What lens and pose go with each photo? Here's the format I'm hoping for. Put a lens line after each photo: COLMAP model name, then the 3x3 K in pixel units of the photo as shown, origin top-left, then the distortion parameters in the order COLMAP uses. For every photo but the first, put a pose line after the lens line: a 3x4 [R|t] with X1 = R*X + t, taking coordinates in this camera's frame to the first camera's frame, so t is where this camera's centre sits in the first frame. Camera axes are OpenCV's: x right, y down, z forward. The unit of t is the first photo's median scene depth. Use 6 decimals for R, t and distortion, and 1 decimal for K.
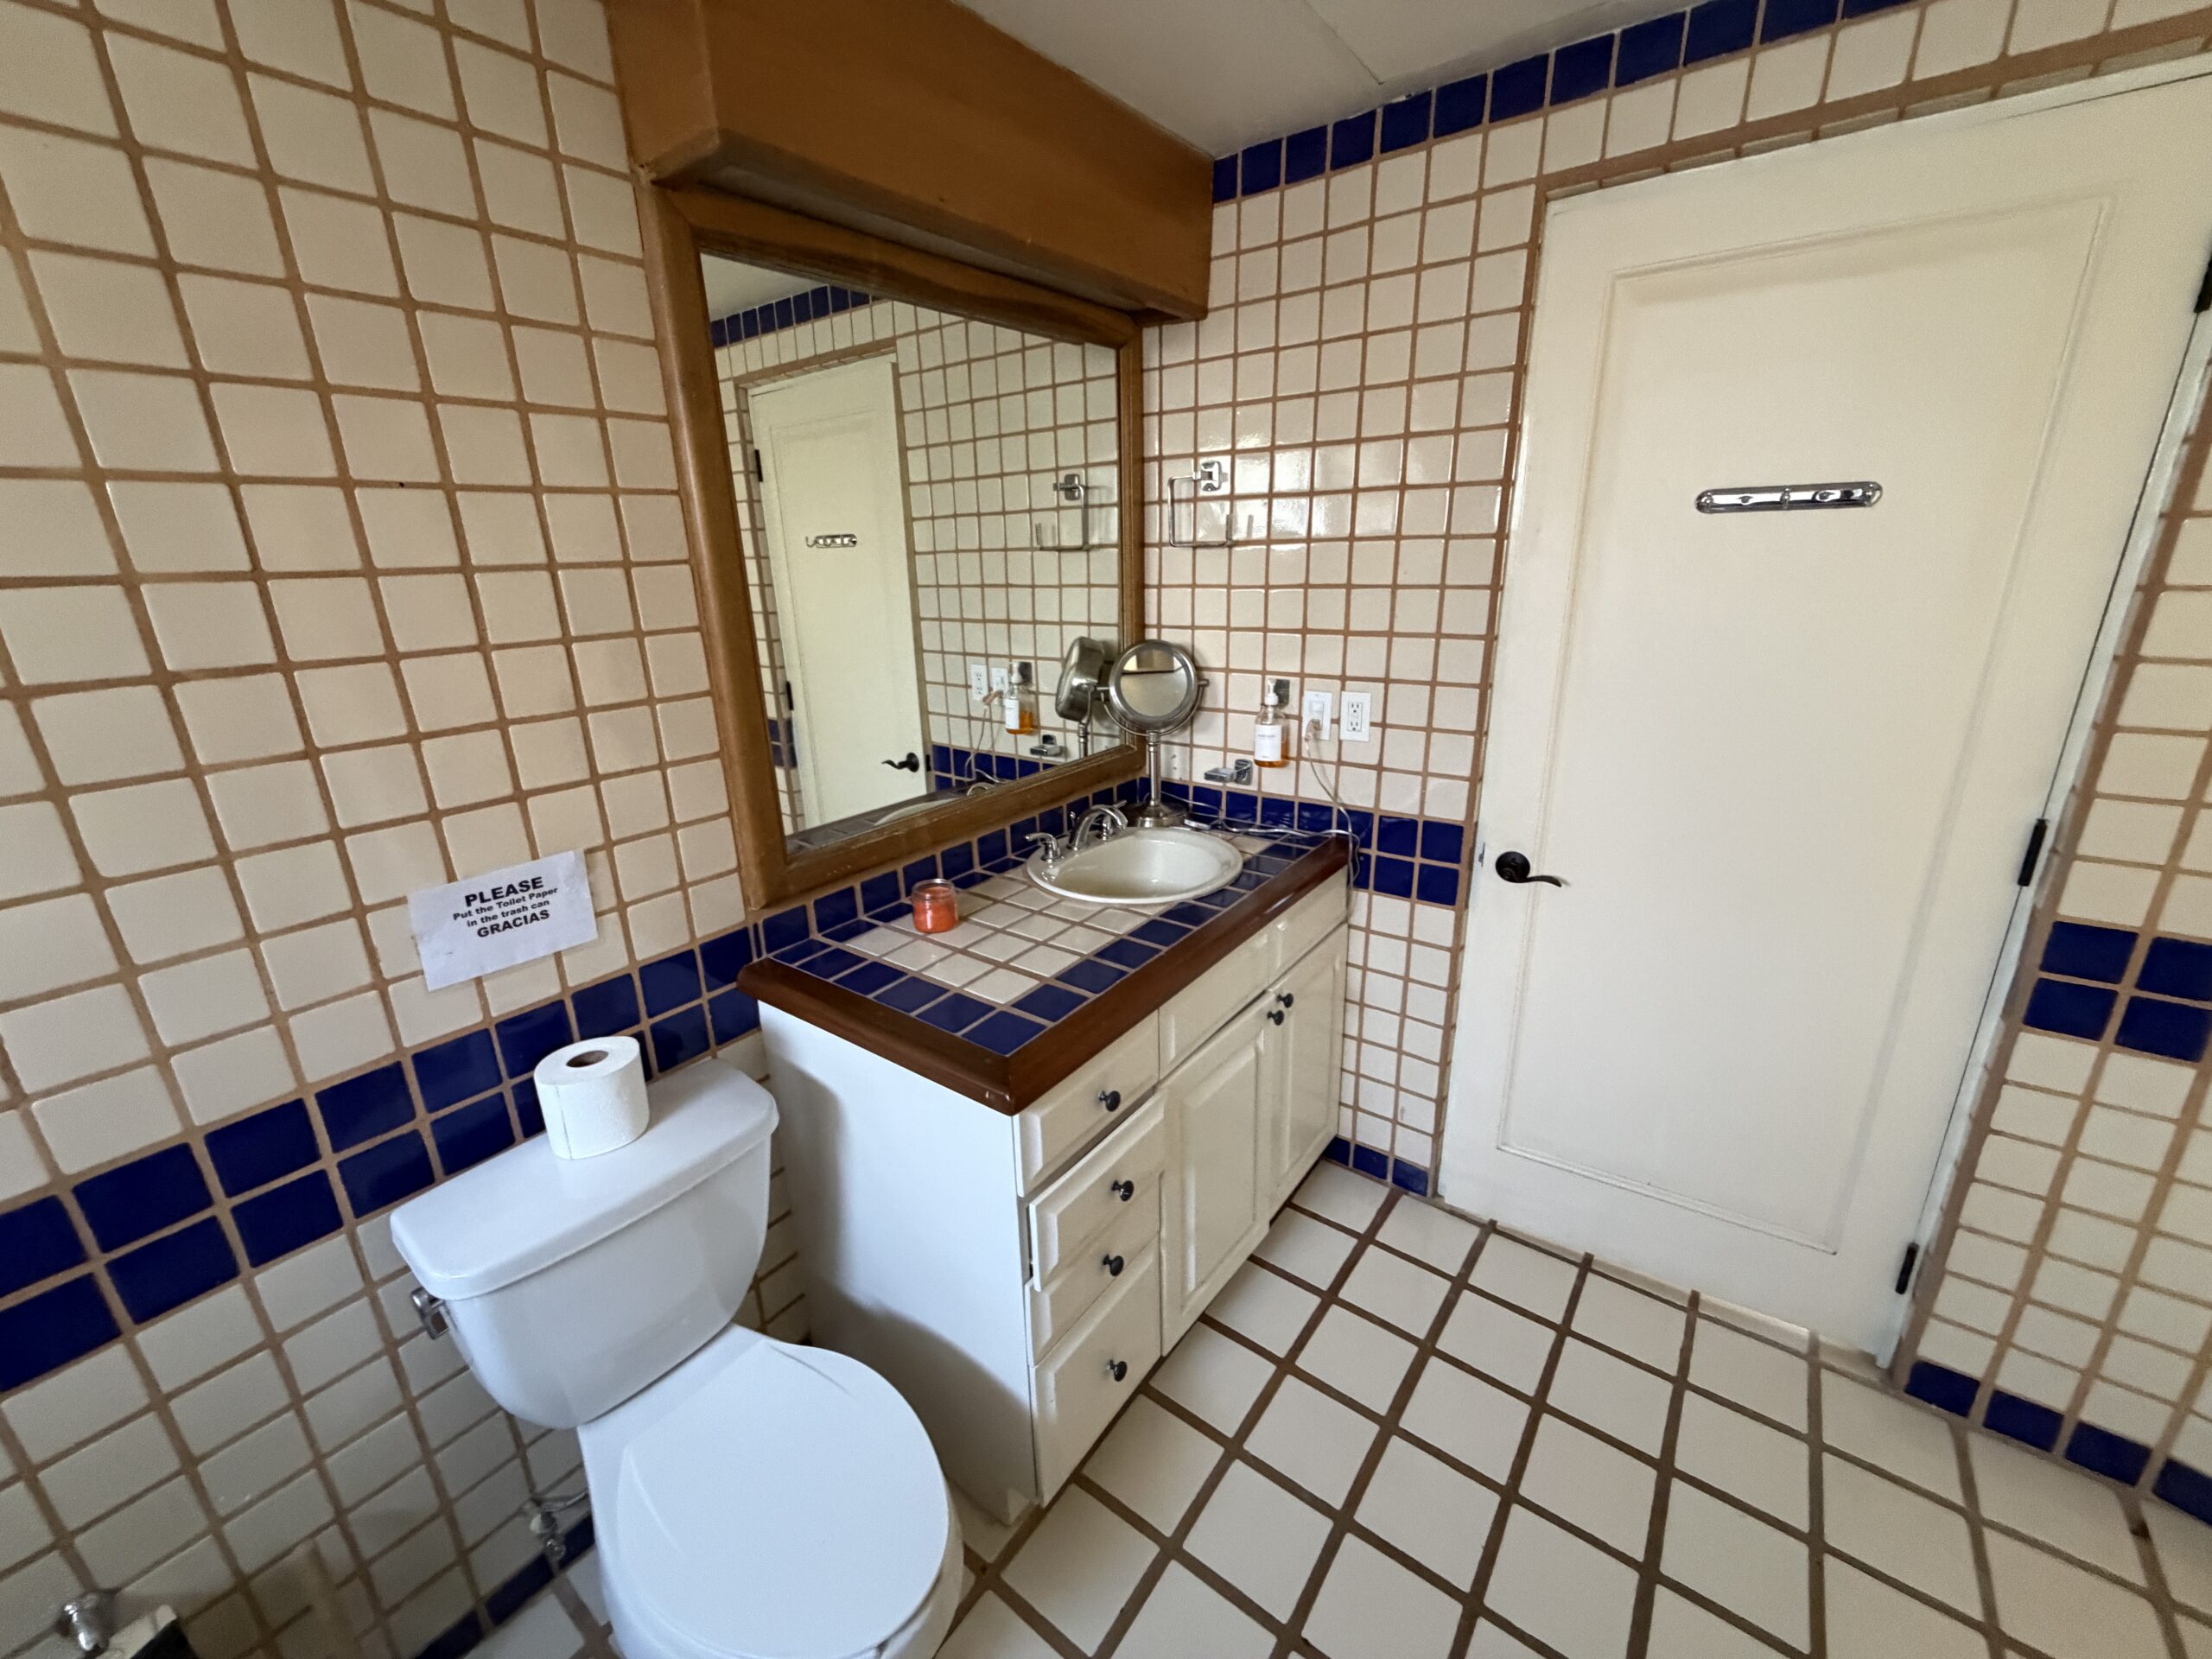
lens RADIAL K [[877.1, 0, 1094.7], [0, 877.1, 829.1], [0, 0, 1]] dist [-0.000606, -0.000157]
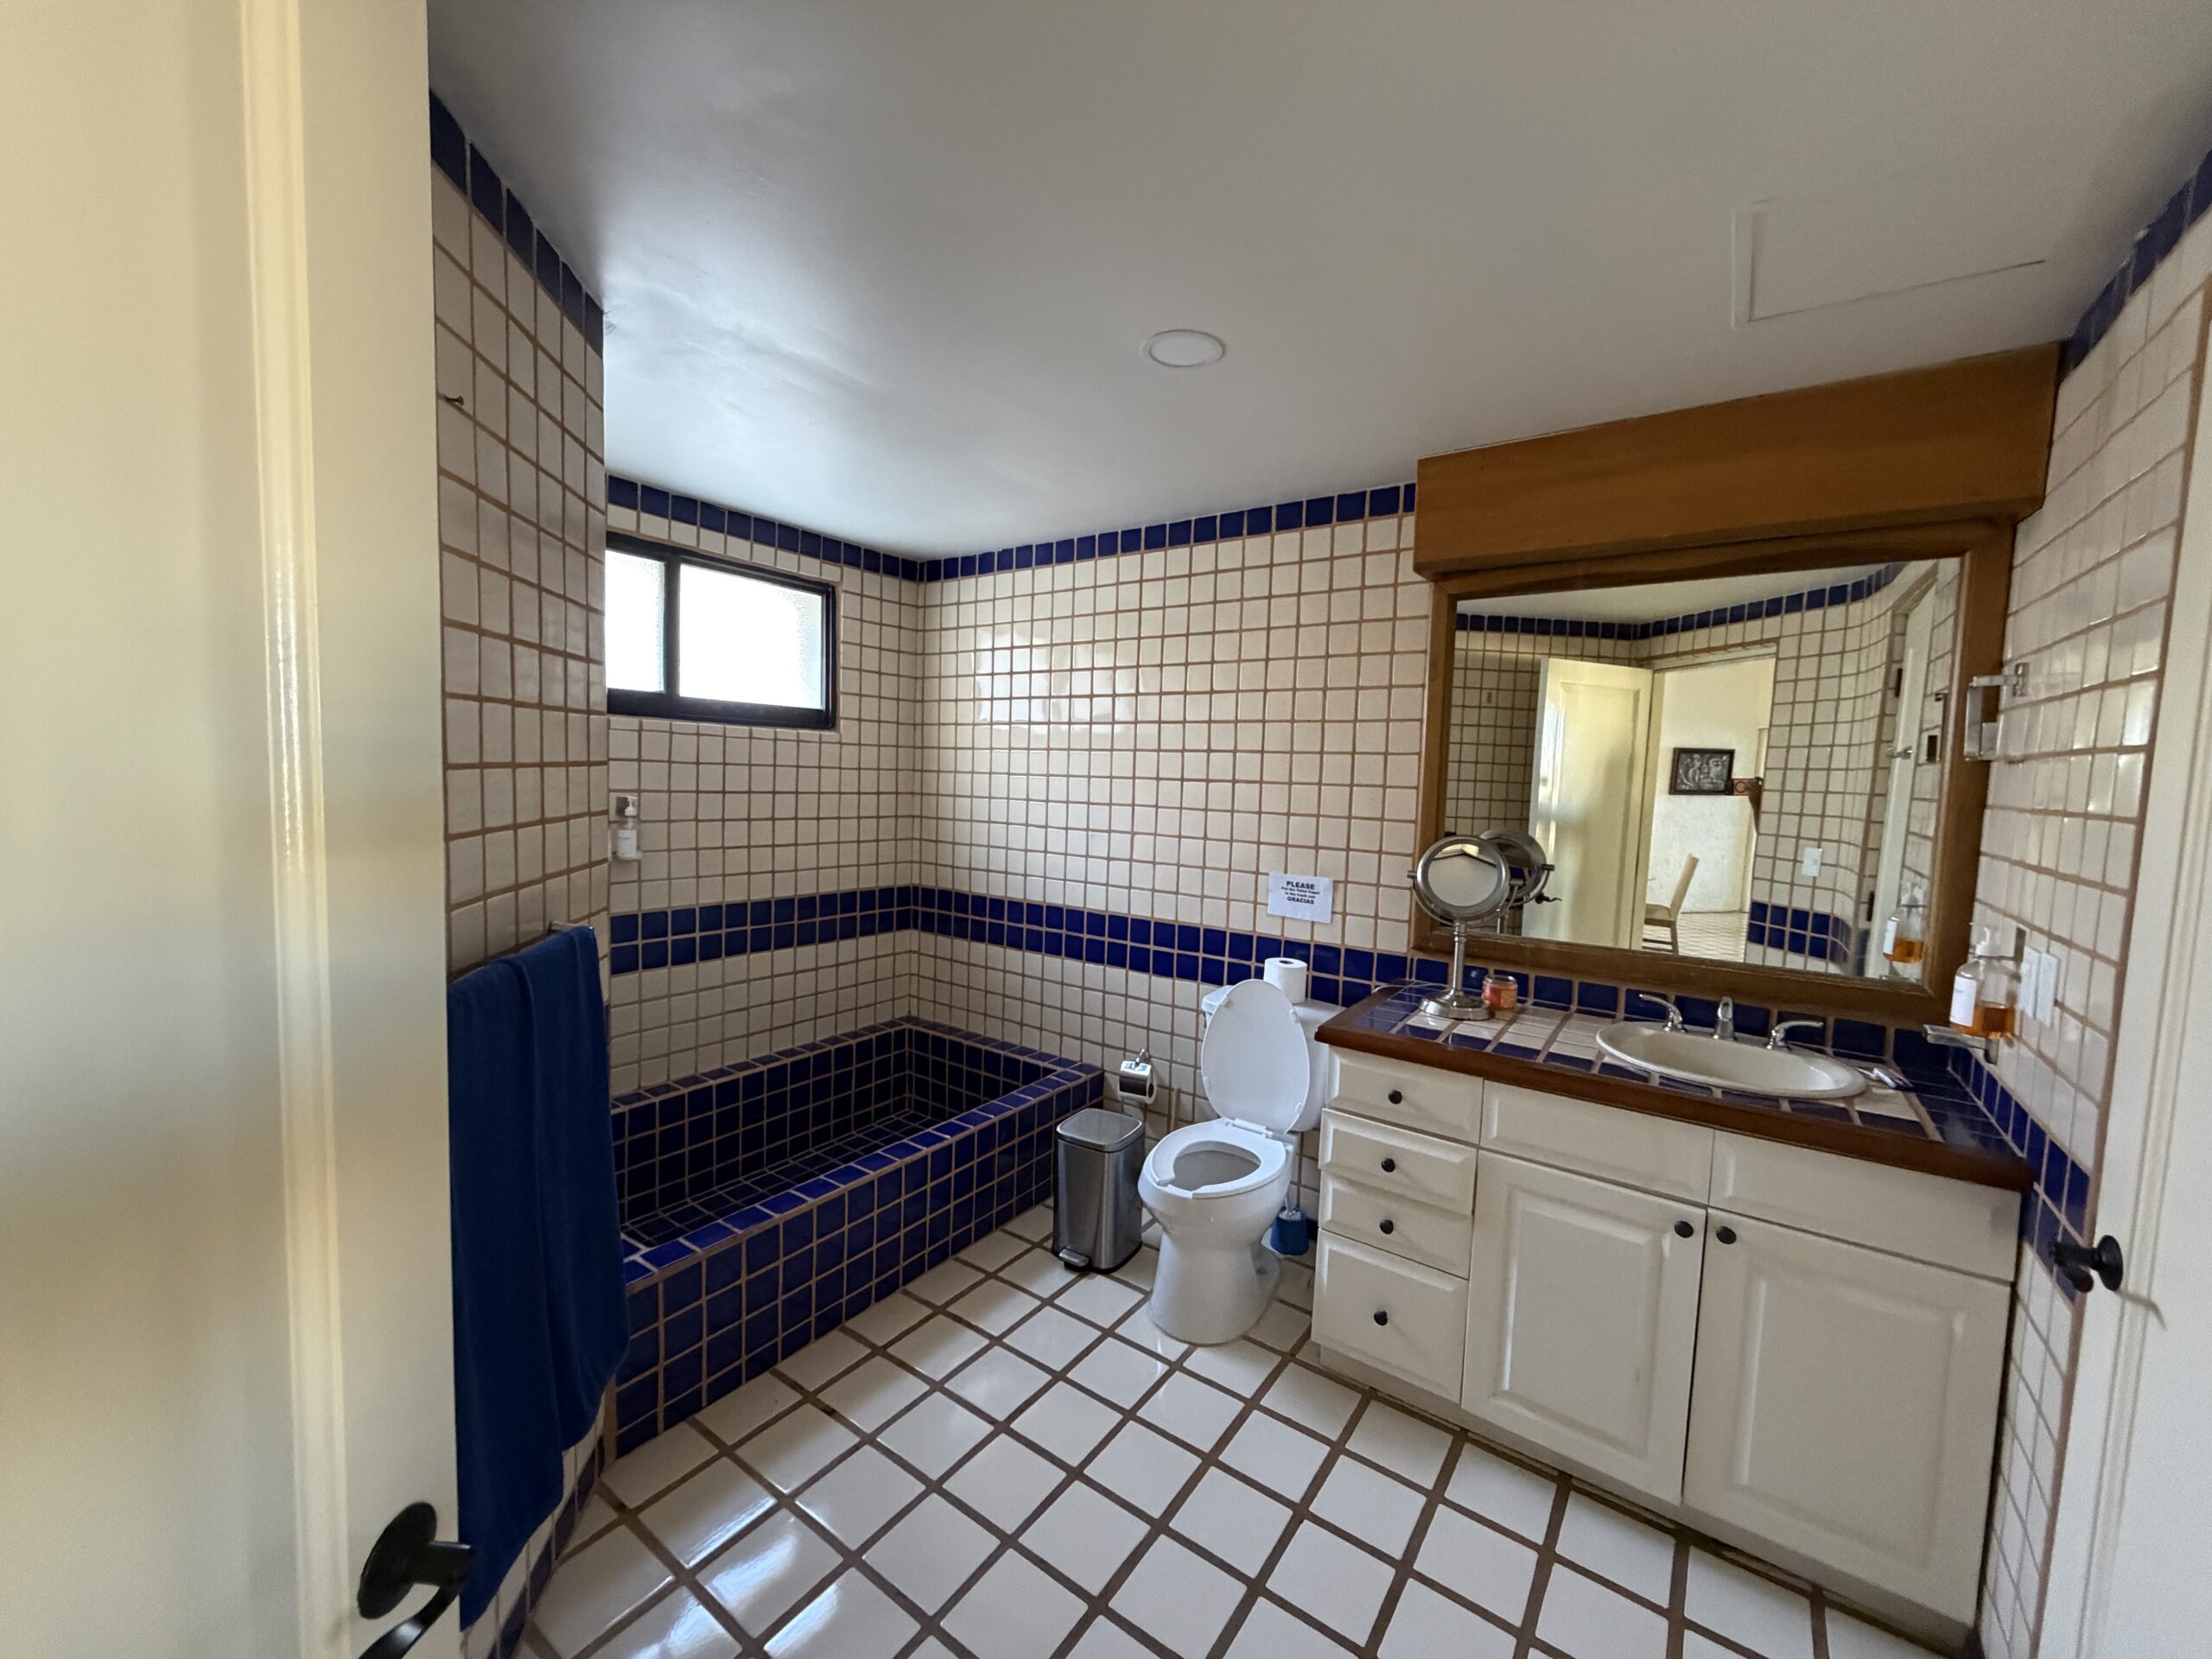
lens RADIAL K [[884.8, 0, 1093.0], [0, 884.8, 829.9], [0, 0, 1]] dist [0.002483, -0.000267]
pose [[0.016015, 0.101636, -0.994693, 0.998842], [-0.328440, 0.940153, 0.090775, -0.060663], [0.944389, 0.325243, 0.048437, 0.193357]]
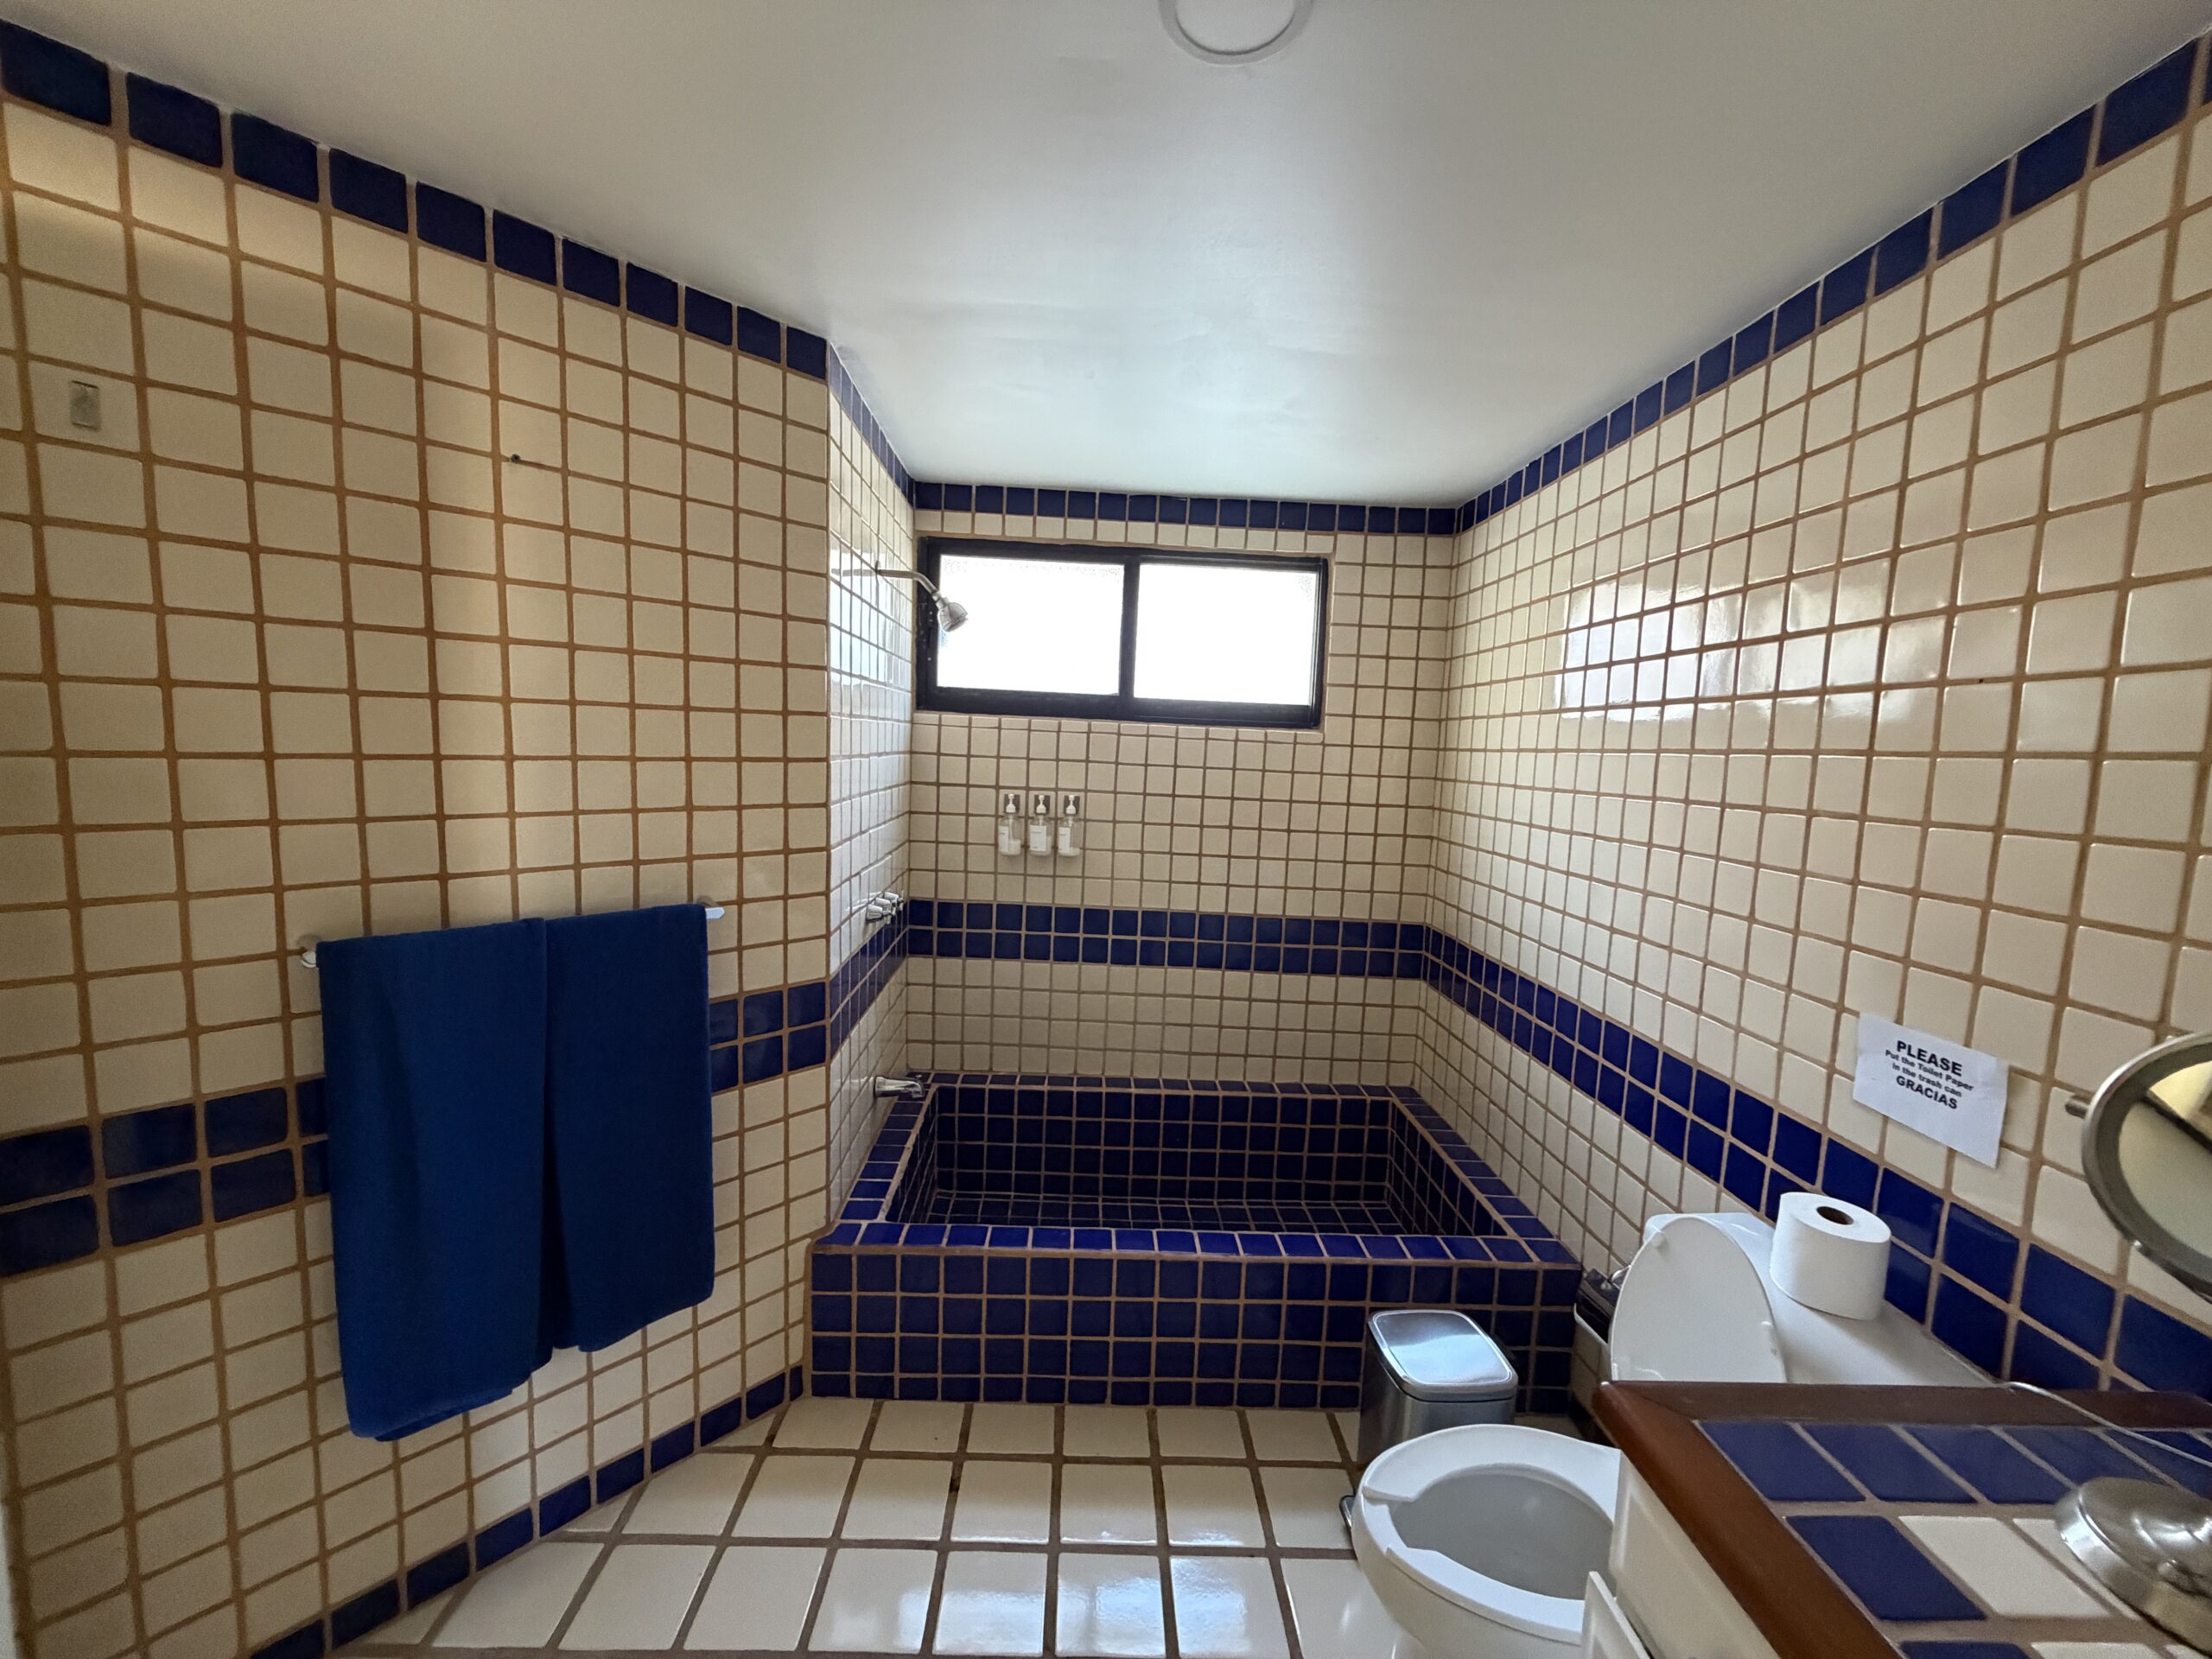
lens RADIAL K [[877.1, 0, 1094.7], [0, 877.1, 829.1], [0, 0, 1]] dist [-0.000606, -0.000157]
pose [[-0.795687, 0.058651, -0.602862, 0.422592], [-0.194040, 0.918165, 0.345430, -0.204479], [0.573786, 0.391833, -0.719191, 0.652821]]
